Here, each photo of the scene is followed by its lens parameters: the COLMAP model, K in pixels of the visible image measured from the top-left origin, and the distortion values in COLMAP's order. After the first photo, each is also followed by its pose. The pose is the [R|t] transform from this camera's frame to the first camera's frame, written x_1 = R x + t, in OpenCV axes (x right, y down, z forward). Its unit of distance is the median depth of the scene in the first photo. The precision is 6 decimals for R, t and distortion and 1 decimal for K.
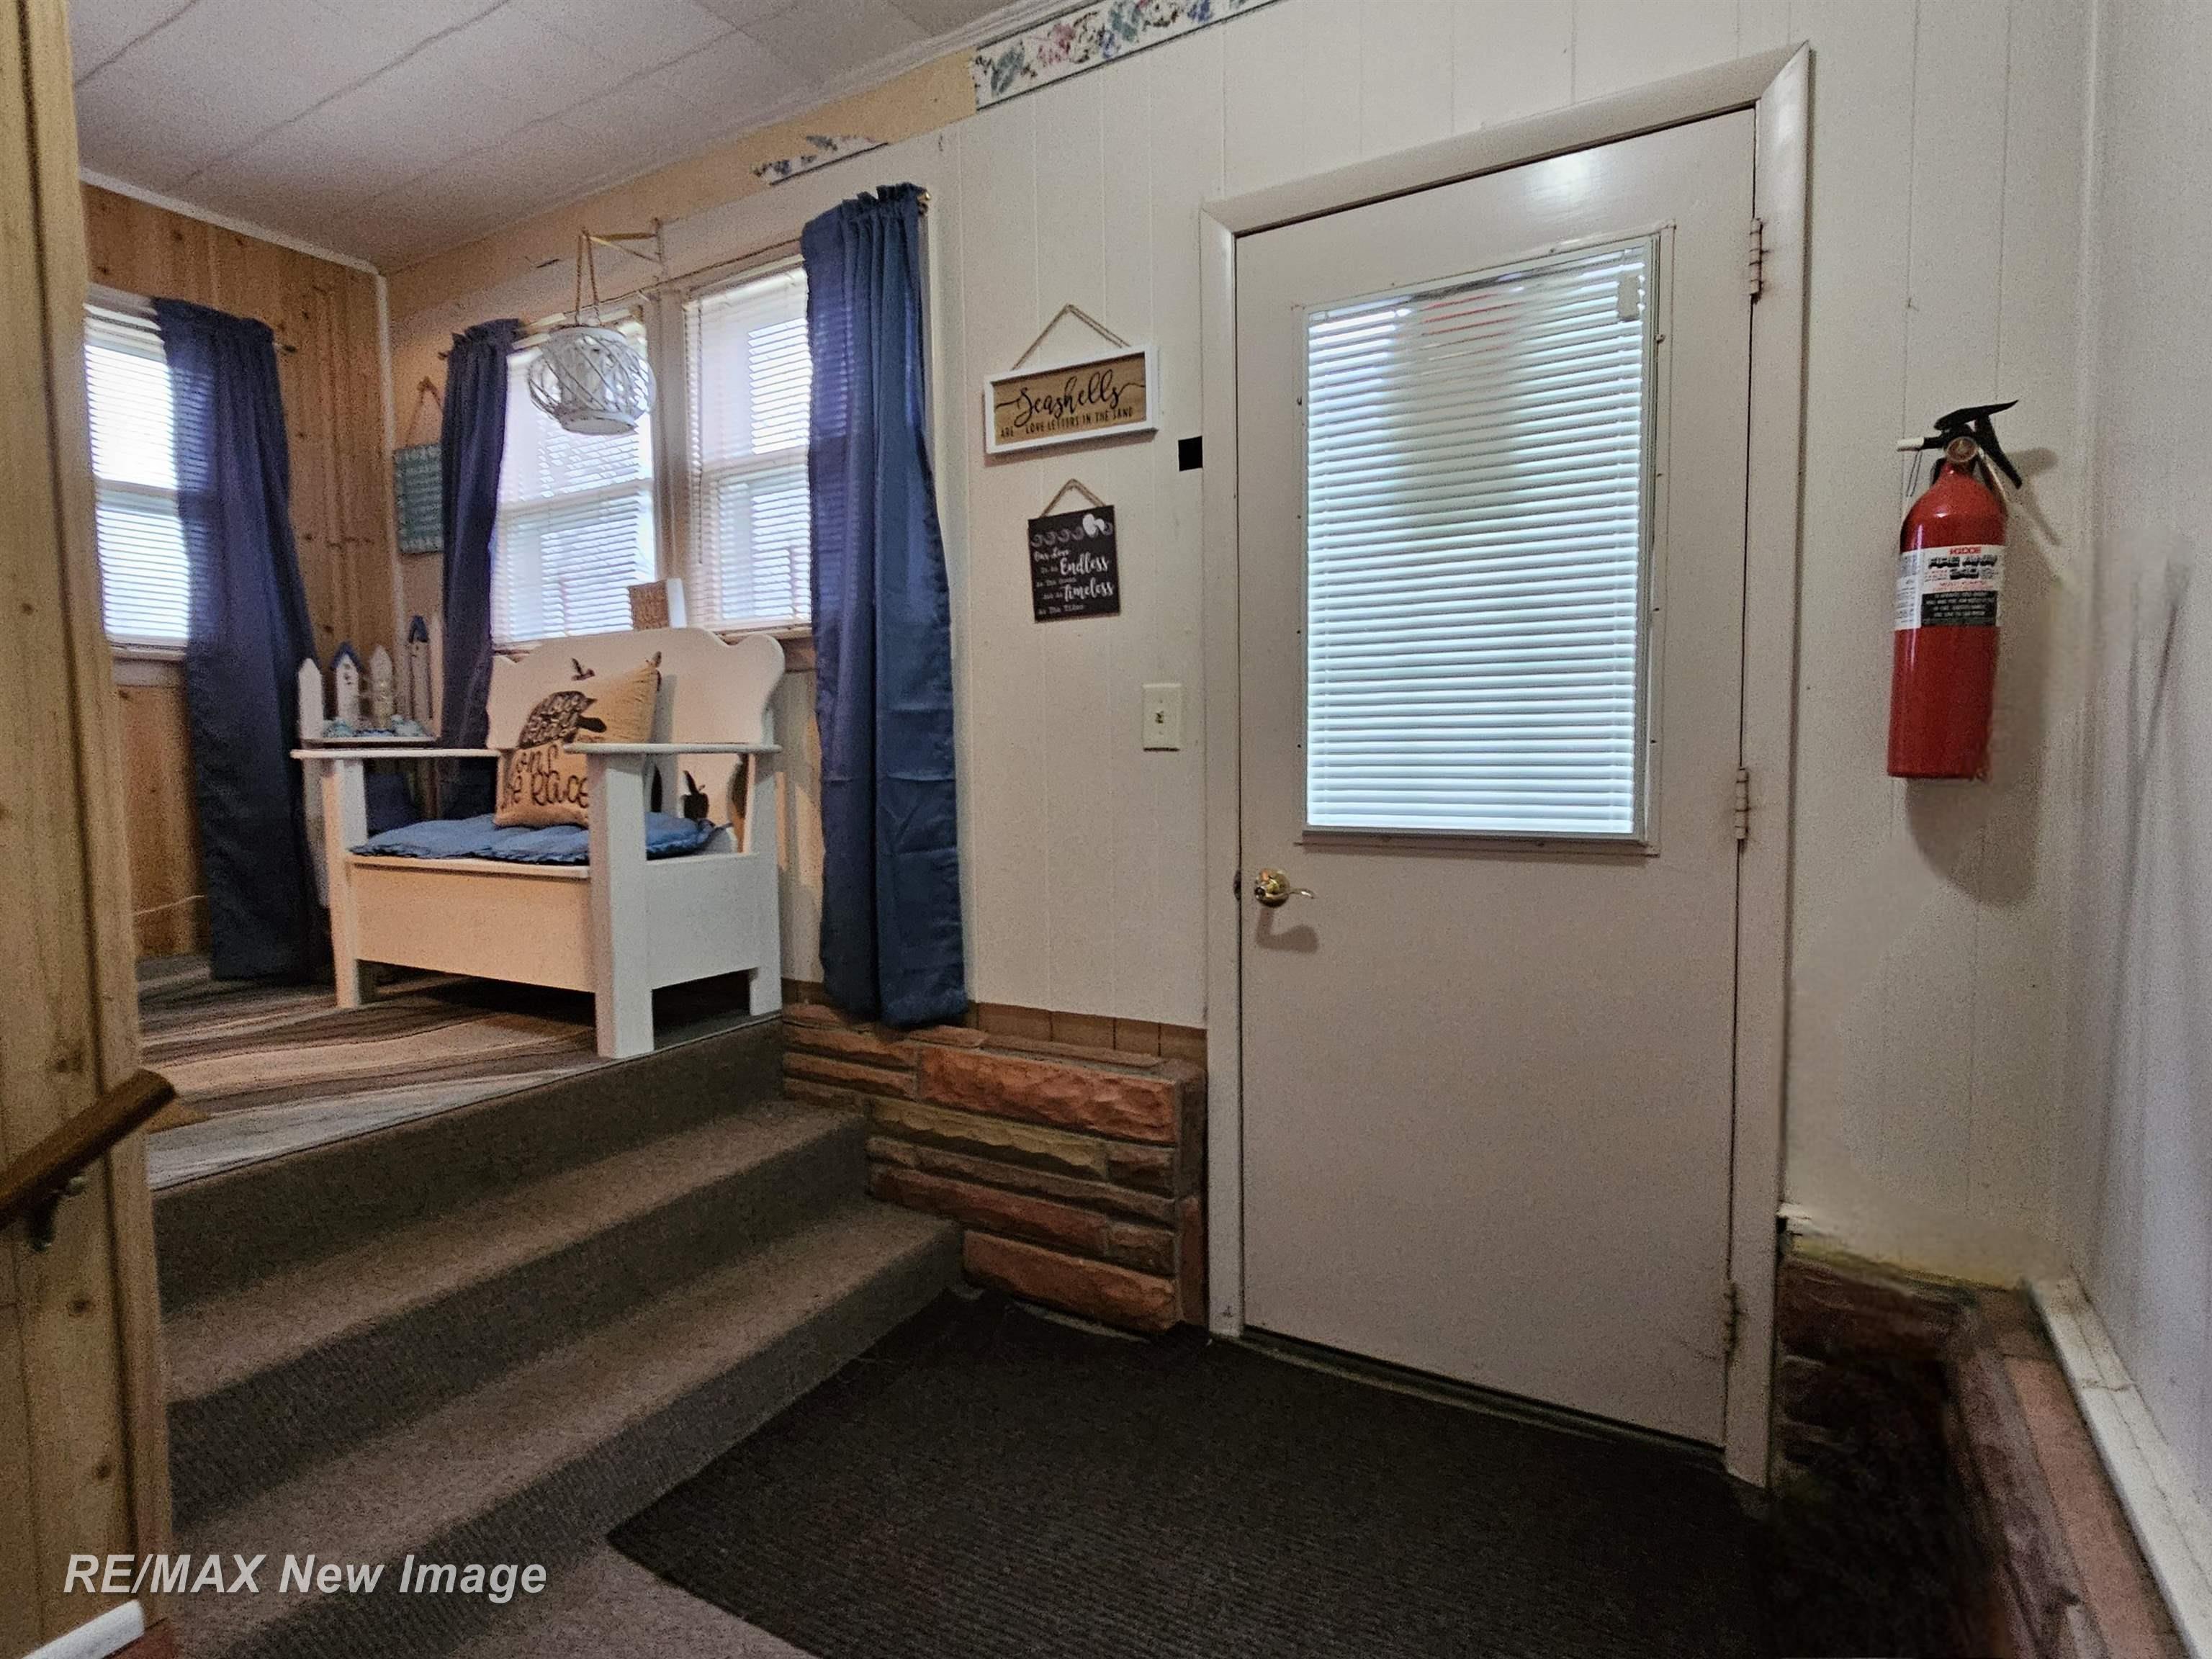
lens RADIAL K [[1155.6, 0, 1106.0], [0, 1155.6, 829.5], [0, 0, 1]] dist [-0.000245, 0.000271]
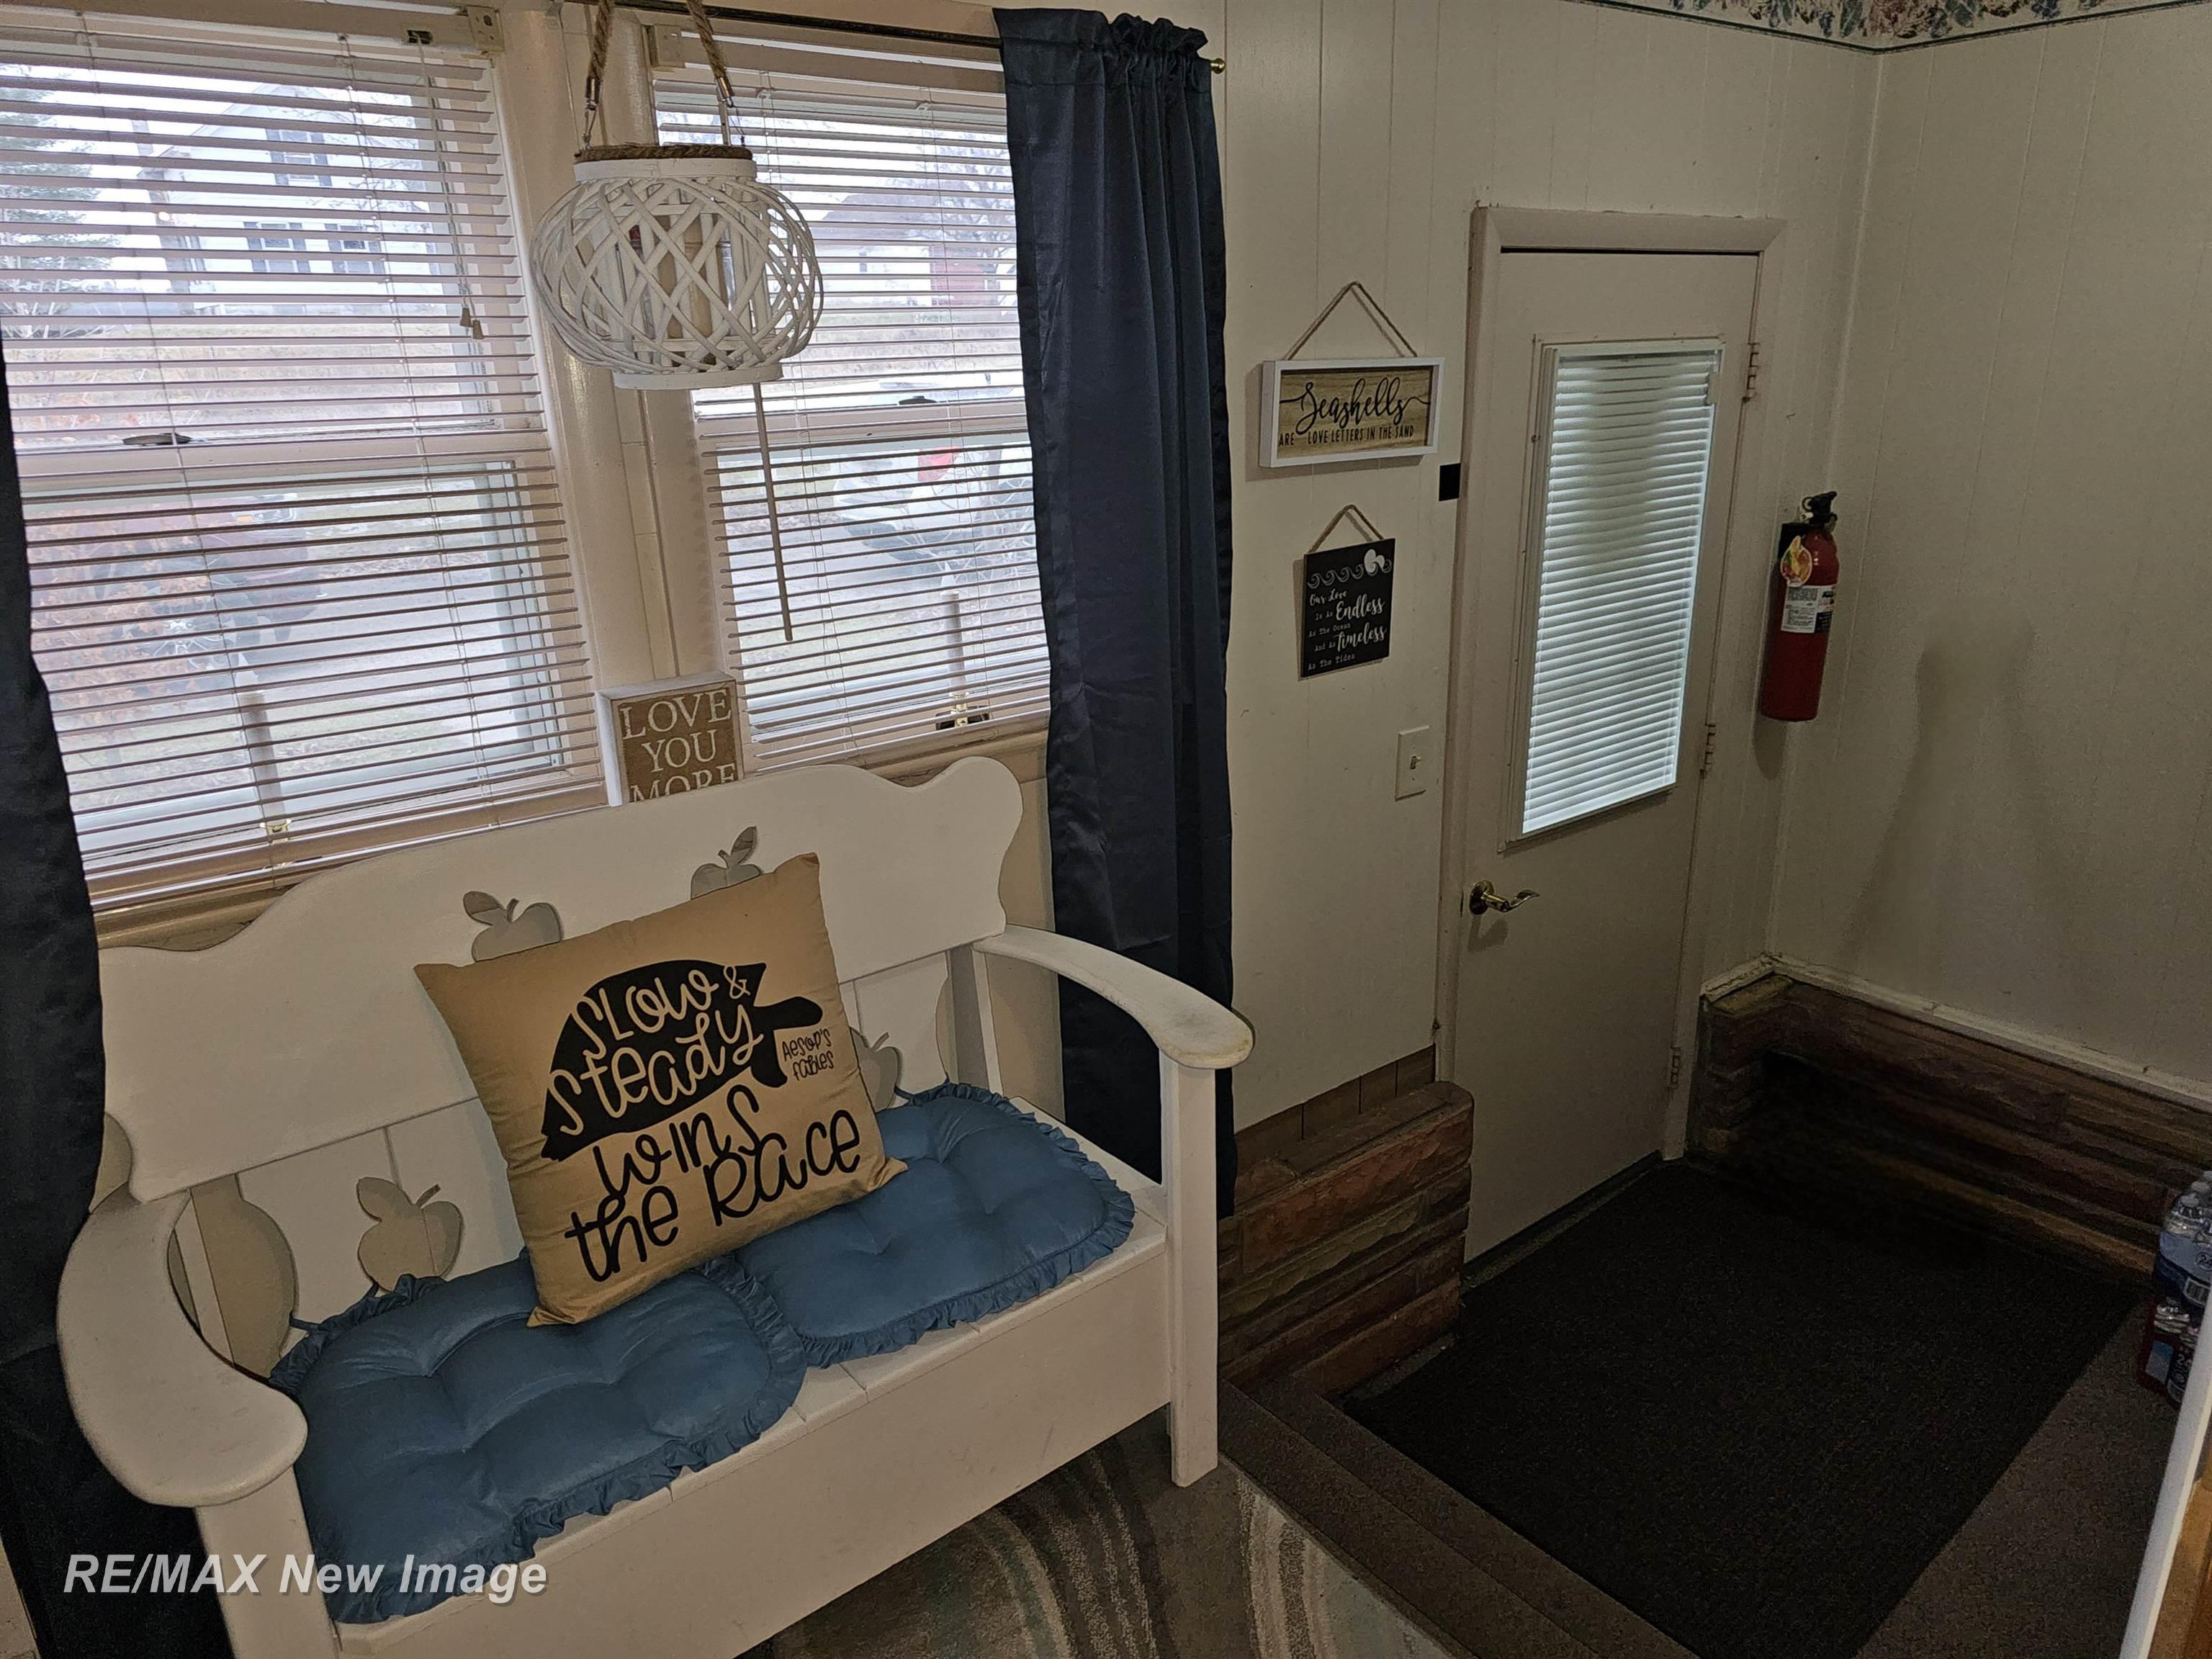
lens RADIAL K [[1482.9, 0, 1106.0], [0, 1482.9, 870.6], [0, 0, 1]] dist [0.053220, -0.001403]
pose [[0.348544, -0.308615, 0.885028, -1.111237], [0.084465, 0.950739, 0.298264, -0.386172], [-0.933479, -0.029205, 0.357442, 0.771949]]
